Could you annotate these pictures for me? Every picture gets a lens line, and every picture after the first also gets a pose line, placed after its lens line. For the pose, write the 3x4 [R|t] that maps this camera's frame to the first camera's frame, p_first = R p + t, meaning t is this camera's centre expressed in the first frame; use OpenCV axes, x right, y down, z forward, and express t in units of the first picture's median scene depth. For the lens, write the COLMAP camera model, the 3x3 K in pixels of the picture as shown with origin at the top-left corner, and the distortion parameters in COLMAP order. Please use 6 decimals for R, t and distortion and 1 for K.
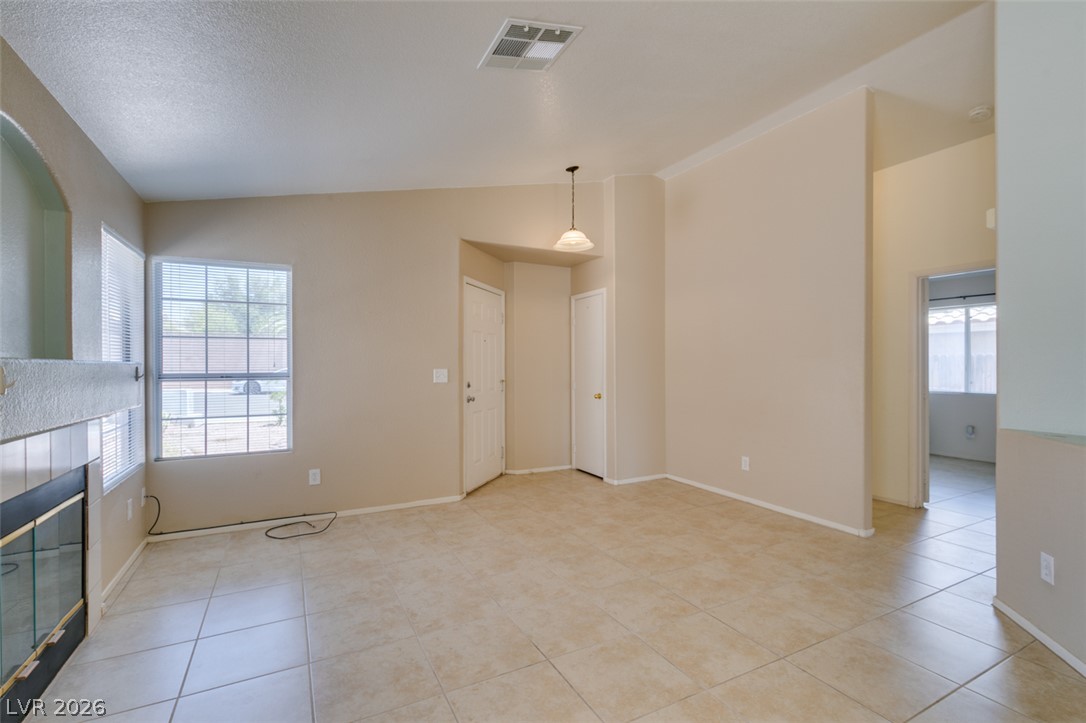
lens RADIAL K [[489.2, 0, 541.4], [0, 489.2, 365.9], [0, 0, 1]] dist [0.001680, -0.001149]
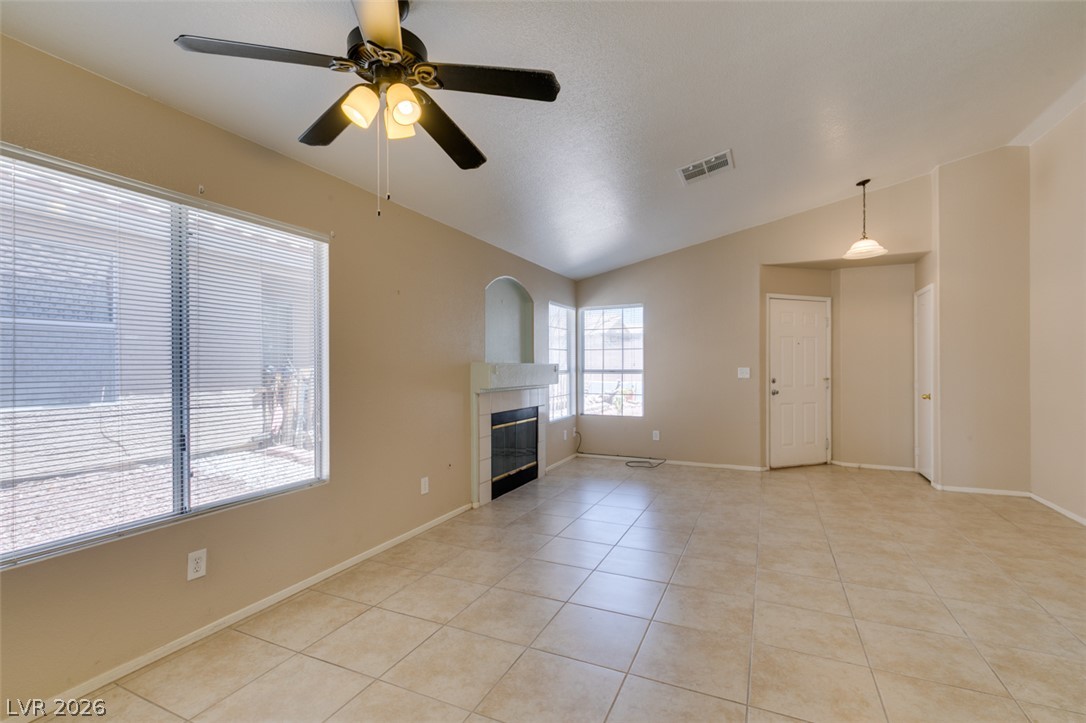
lens RADIAL K [[489.2, 0, 539.3], [0, 489.2, 366.8], [0, 0, 1]] dist [0.001680, -0.001149]
pose [[0.606488, 0.003056, -0.795087, 0.627970], [-0.000360, 0.999994, 0.003569, -0.000418], [0.795092, -0.001879, 0.606486, -0.285909]]
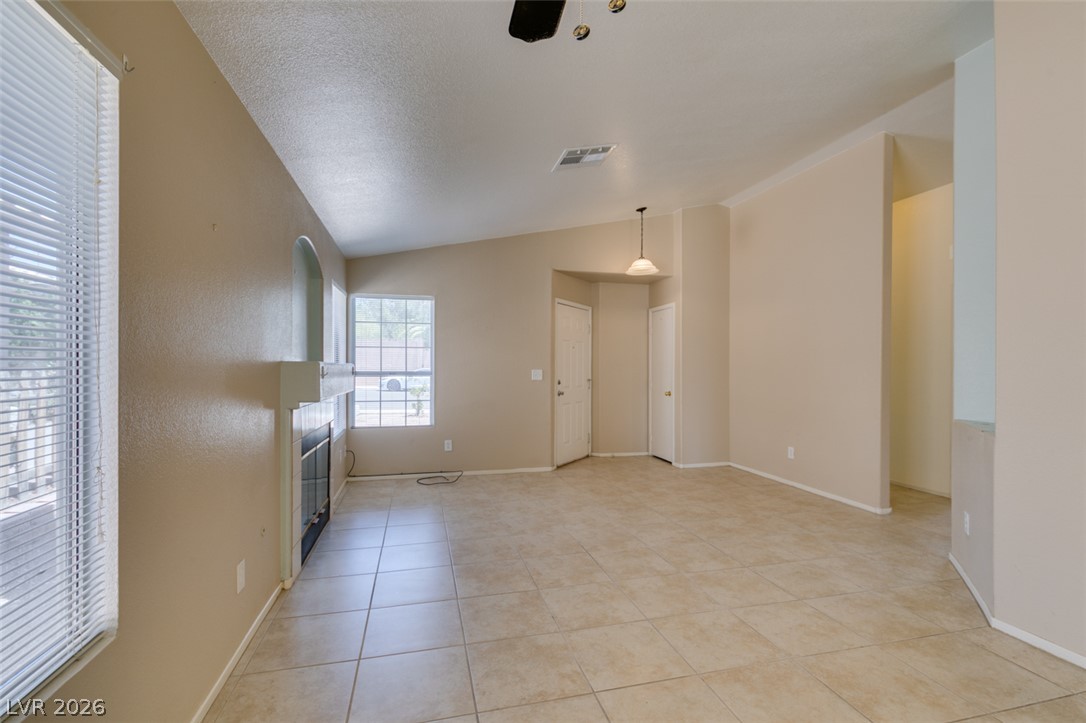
lens RADIAL K [[489.2, 0, 540.7], [0, 489.2, 367.1], [0, 0, 1]] dist [0.001680, -0.001149]
pose [[0.972334, 0.005656, -0.233527, 0.137295], [-0.006120, 0.999980, -0.001262, 0.001261], [0.233516, 0.002656, 0.972349, -0.342156]]
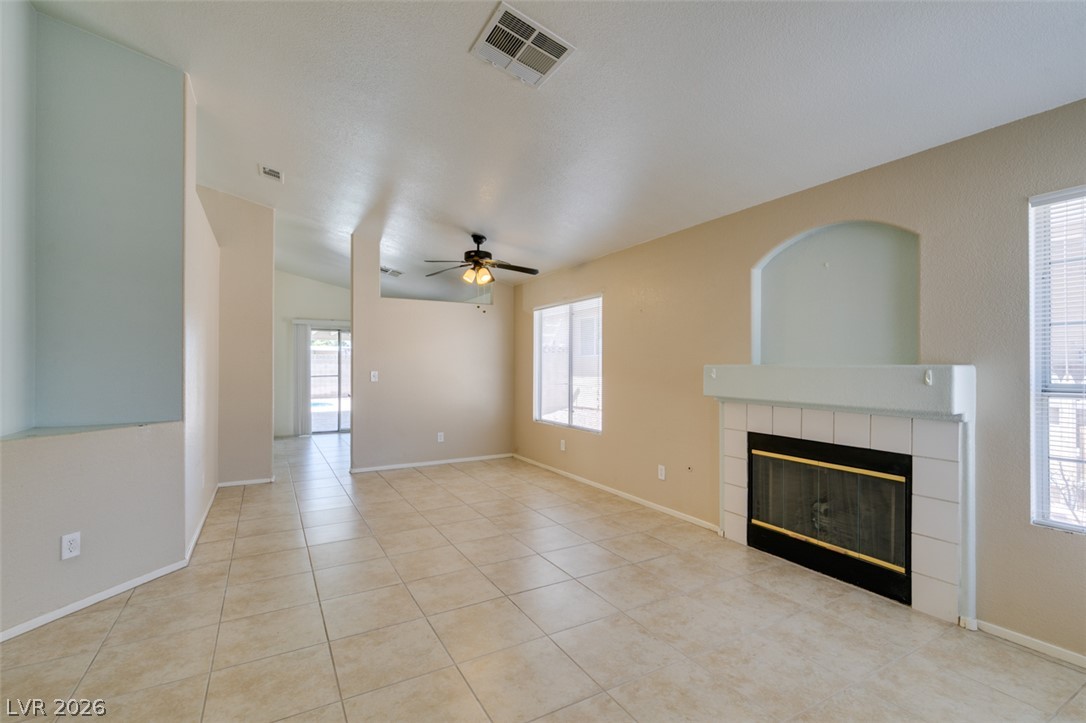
lens RADIAL K [[489.2, 0, 544.8], [0, 489.2, 364.6], [0, 0, 1]] dist [0.001680, -0.001149]
pose [[-0.999294, 0.001857, -0.037537, -0.024670], [0.001896, 0.999998, -0.001014, -0.006532], [0.037535, -0.001085, -0.999295, 1.352493]]
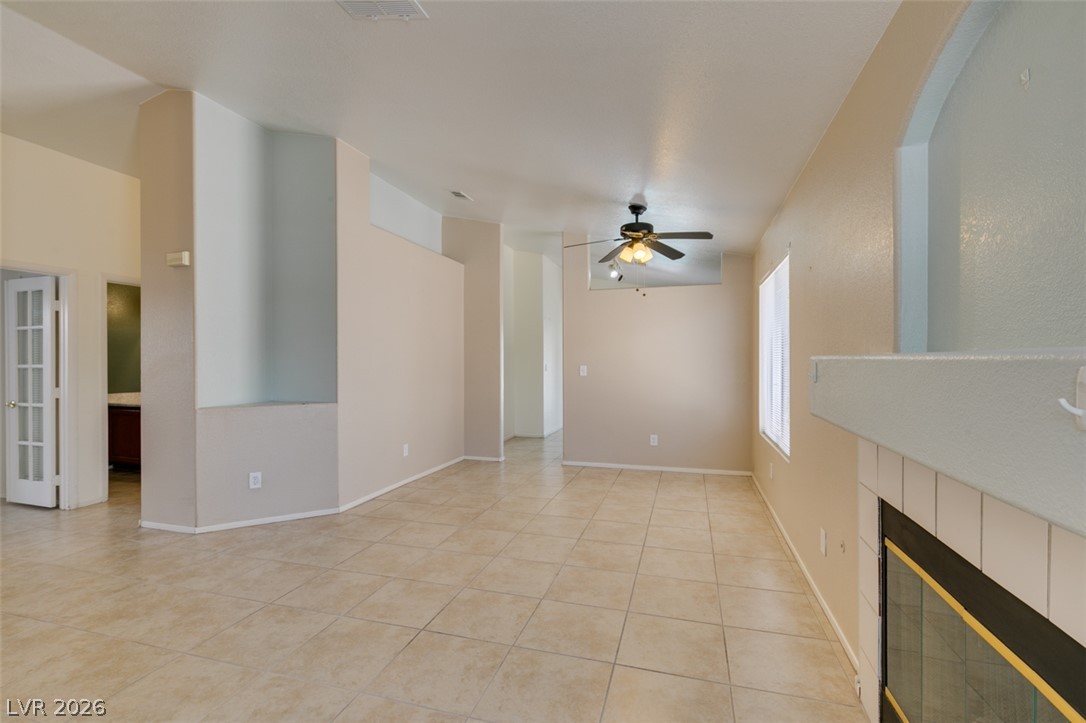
lens RADIAL K [[489.2, 0, 541.4], [0, 489.2, 360.6], [0, 0, 1]] dist [0.001680, -0.001149]
pose [[-0.714837, 0.004865, 0.699274, -0.561606], [0.006224, 0.999980, -0.000594, -0.003201], [-0.699264, 0.003928, -0.714853, 0.941220]]
